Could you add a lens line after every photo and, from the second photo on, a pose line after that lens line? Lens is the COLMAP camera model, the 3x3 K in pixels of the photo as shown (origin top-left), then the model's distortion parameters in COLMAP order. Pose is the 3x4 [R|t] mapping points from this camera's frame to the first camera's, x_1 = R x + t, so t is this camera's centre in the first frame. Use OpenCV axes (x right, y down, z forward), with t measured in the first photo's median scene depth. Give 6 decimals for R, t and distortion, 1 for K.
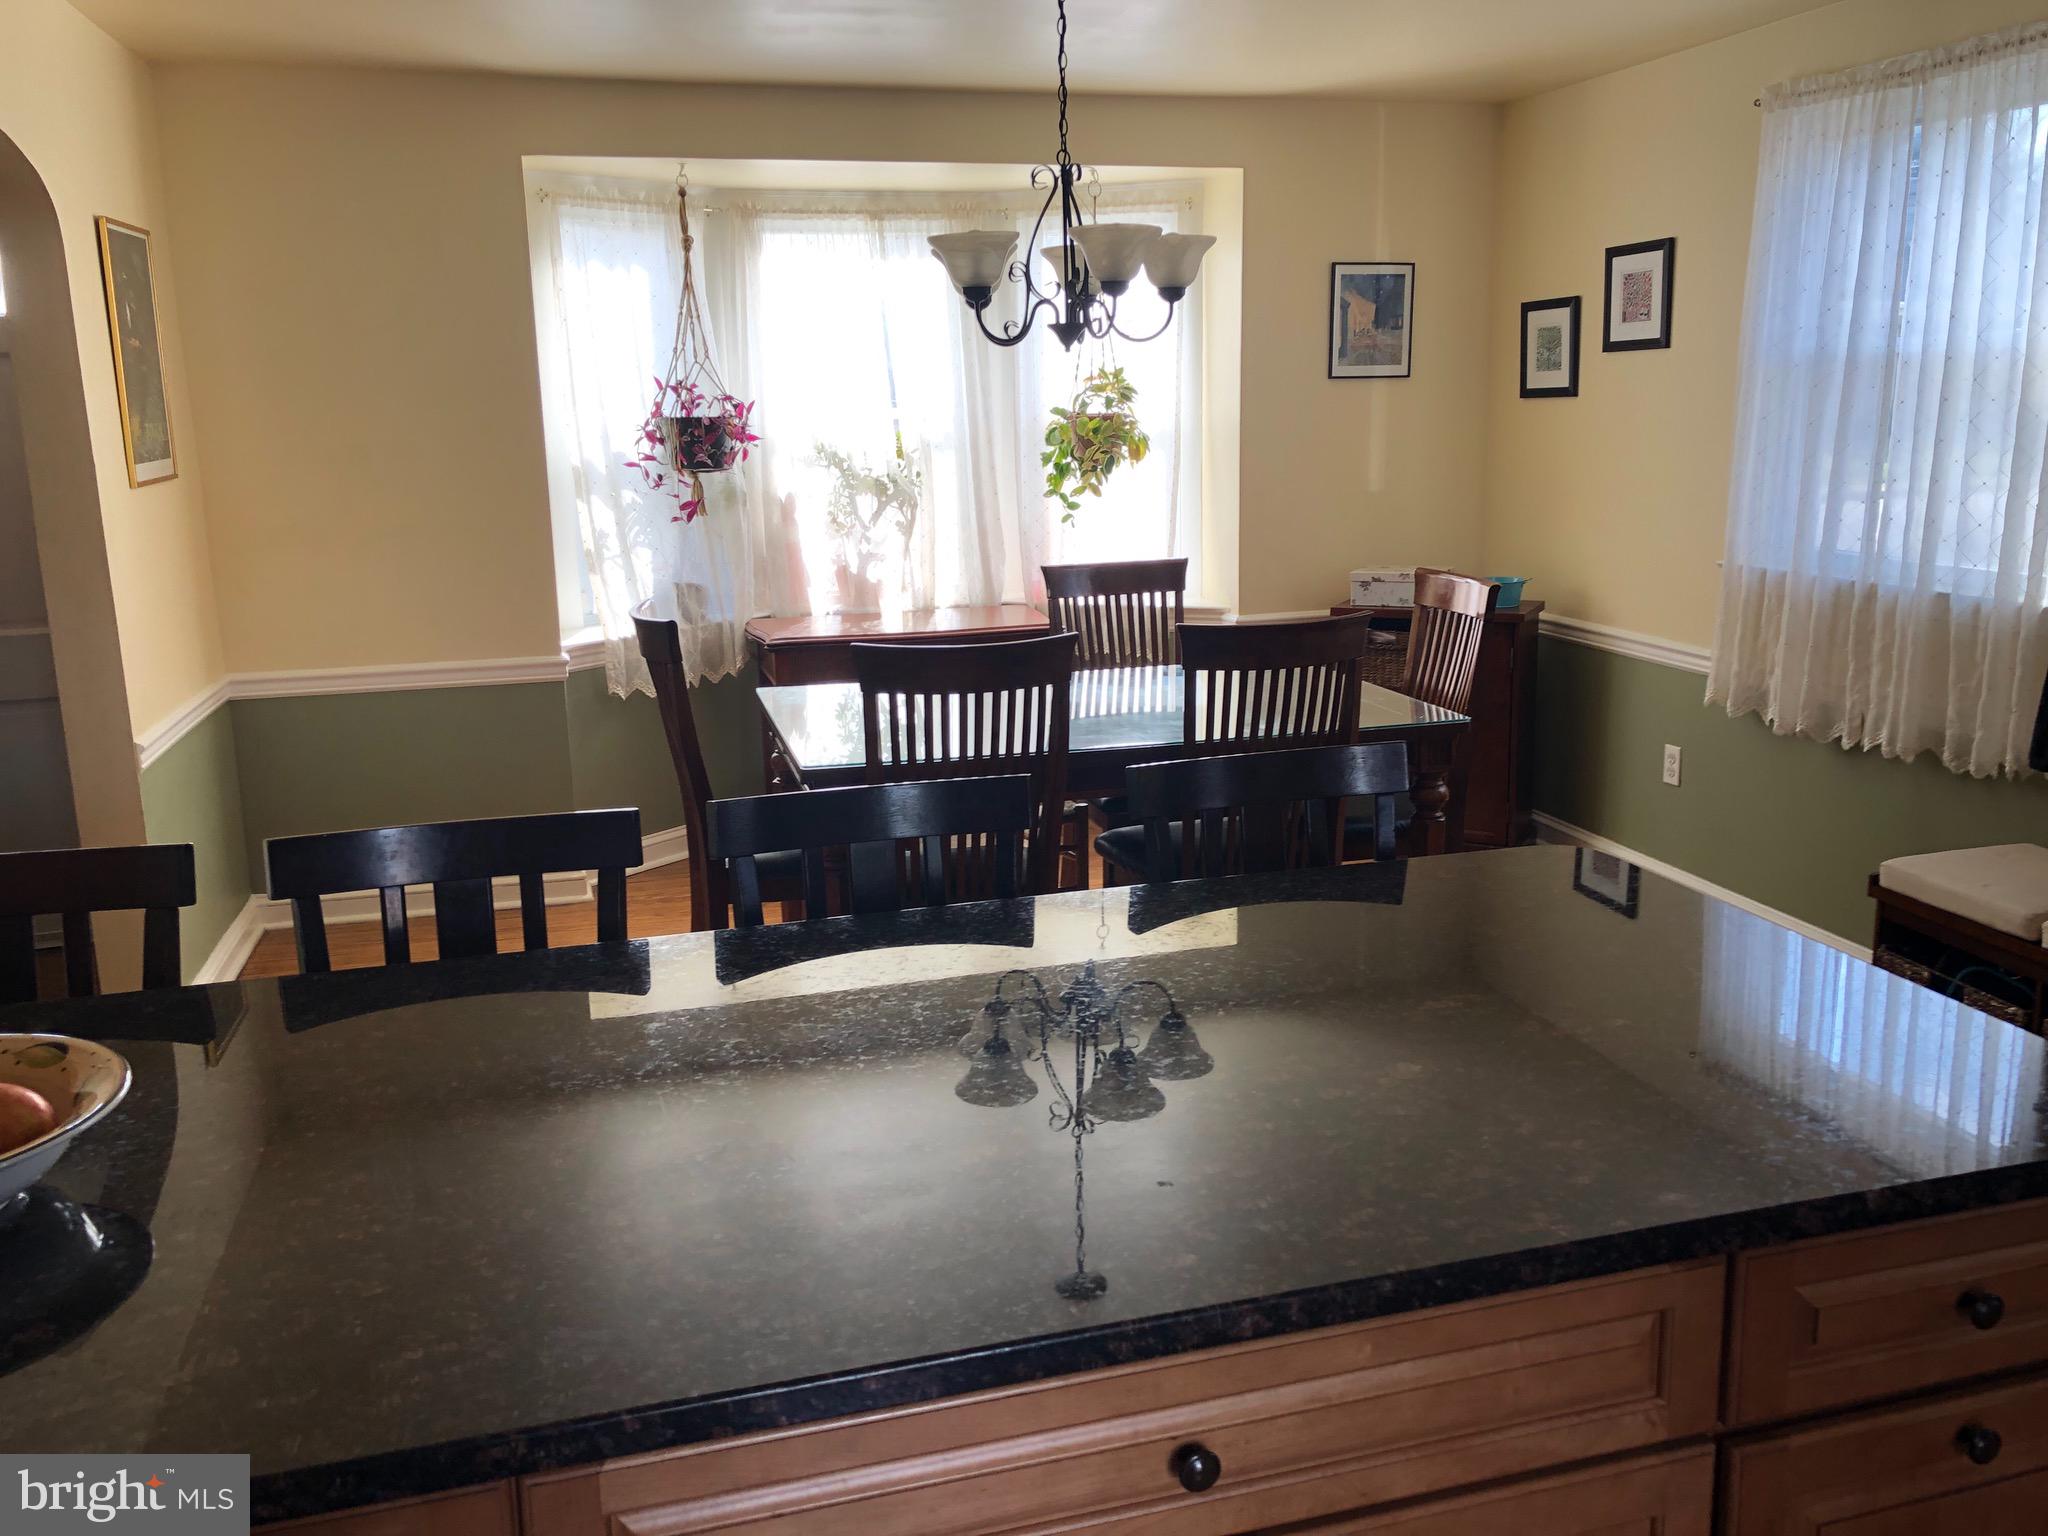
lens RADIAL K [[1678.6, 0, 1028.2], [0, 1678.6, 767.6], [0, 0, 1]] dist [0.058370, -0.053244]
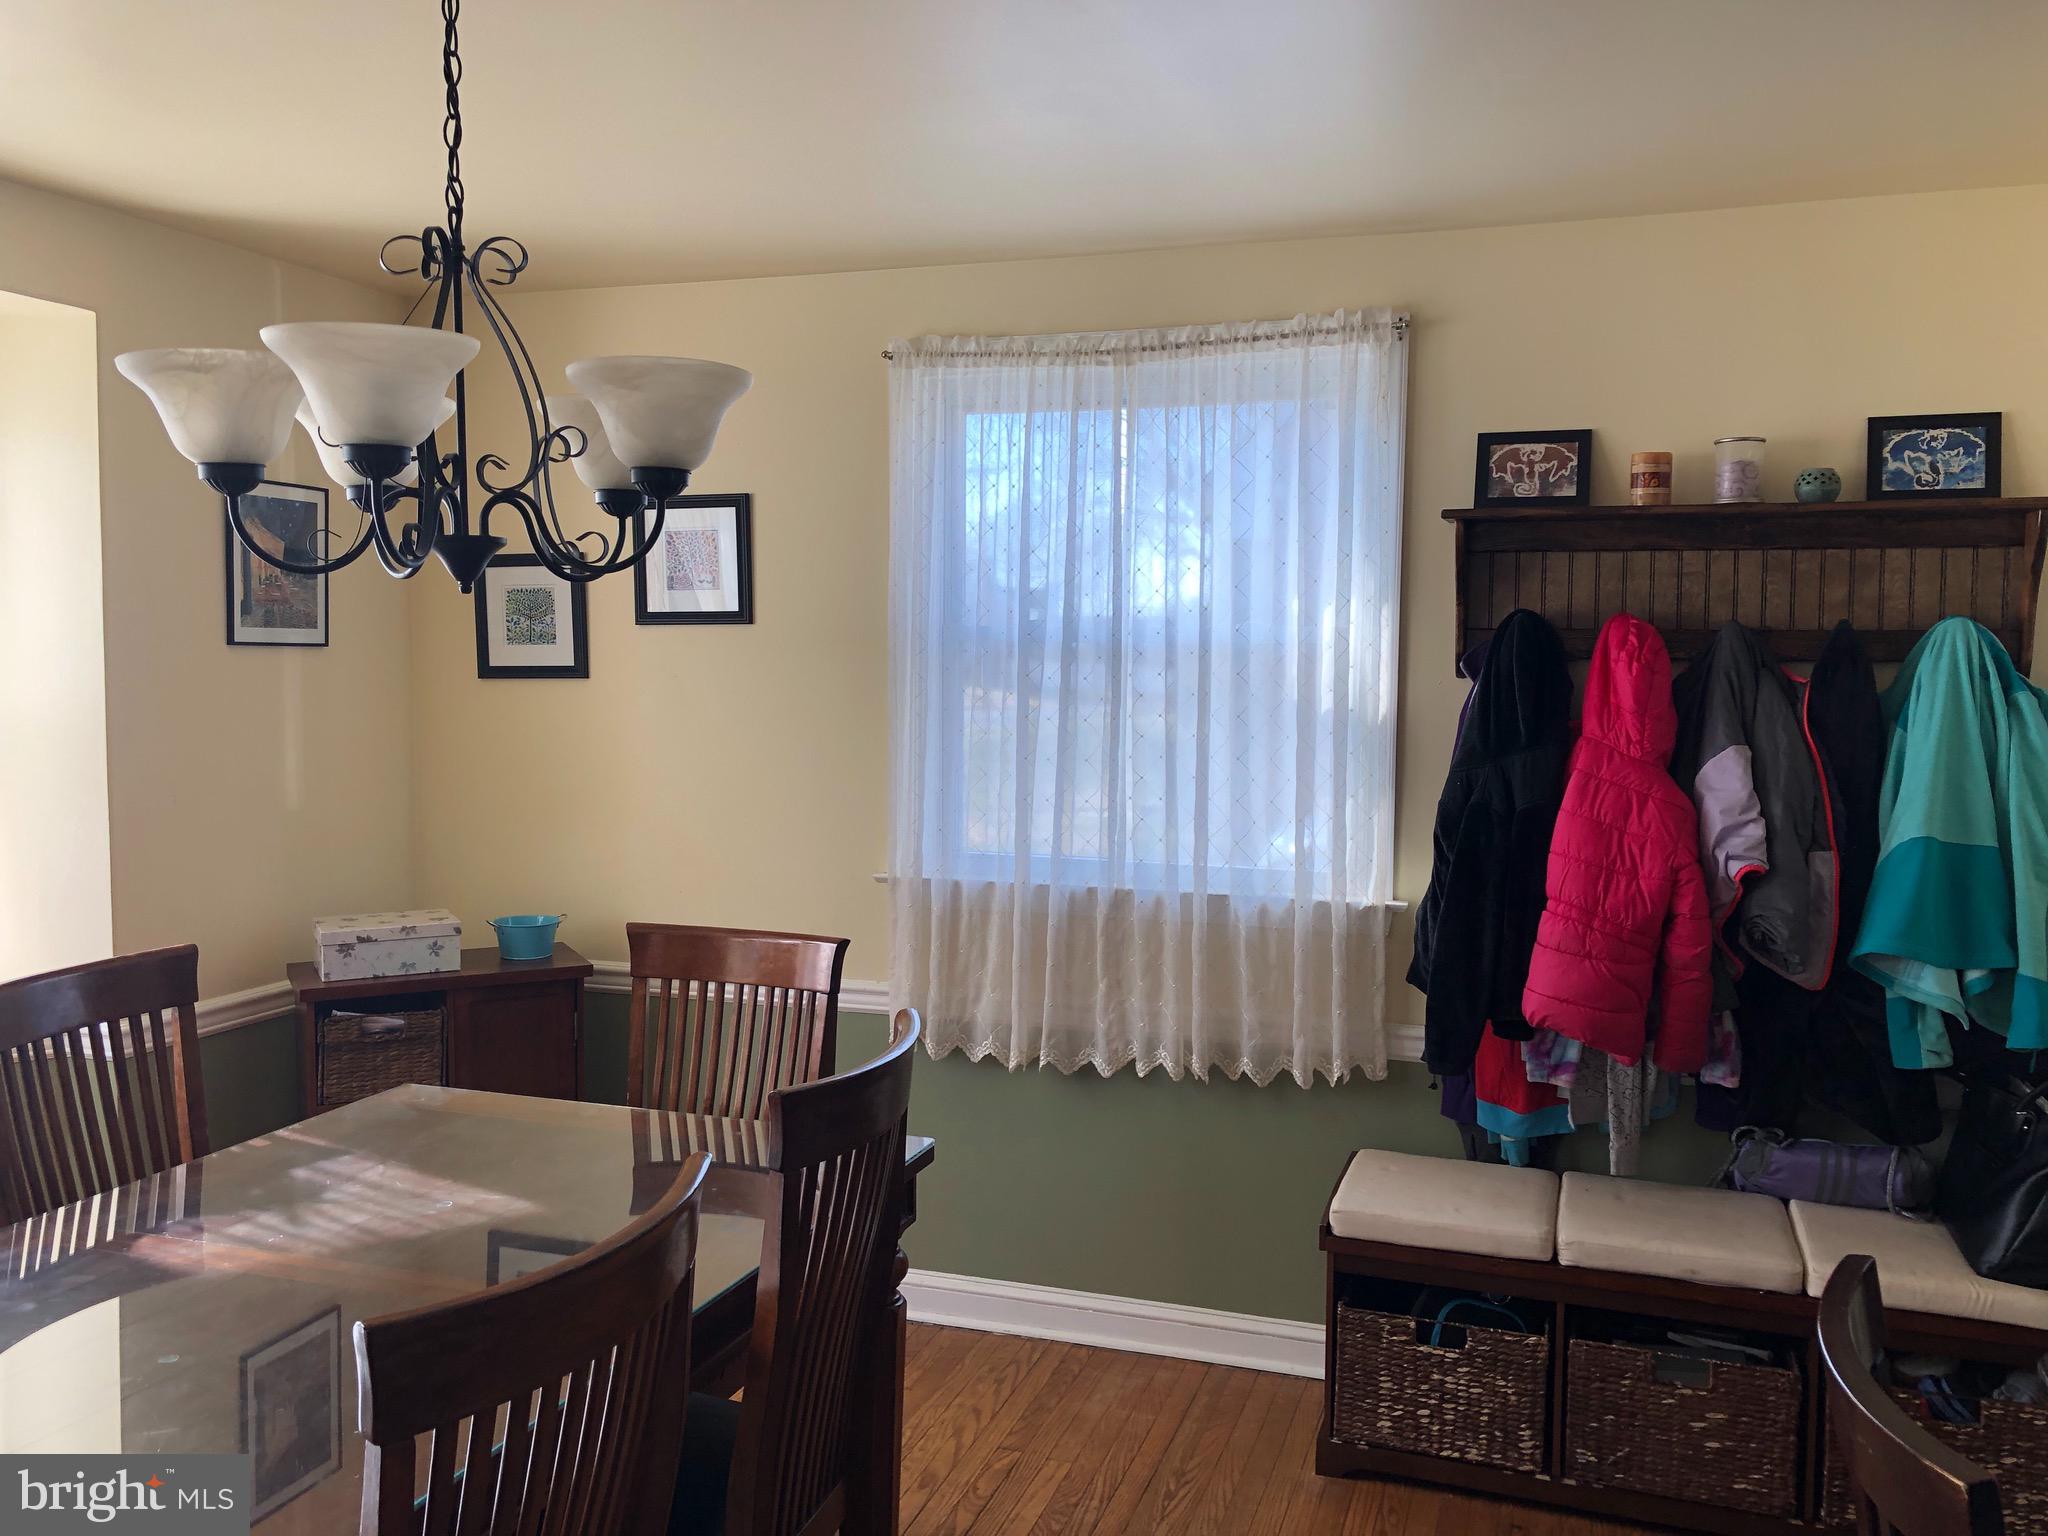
lens RADIAL K [[1678.6, 0, 1020.8], [0, 1678.6, 757.9], [0, 0, 1]] dist [0.058370, -0.053244]
pose [[0.560047, -0.032916, 0.827807, -0.245195], [0.164909, 0.983644, -0.072456, -0.110293], [-0.811882, 0.177092, 0.556315, 0.484336]]
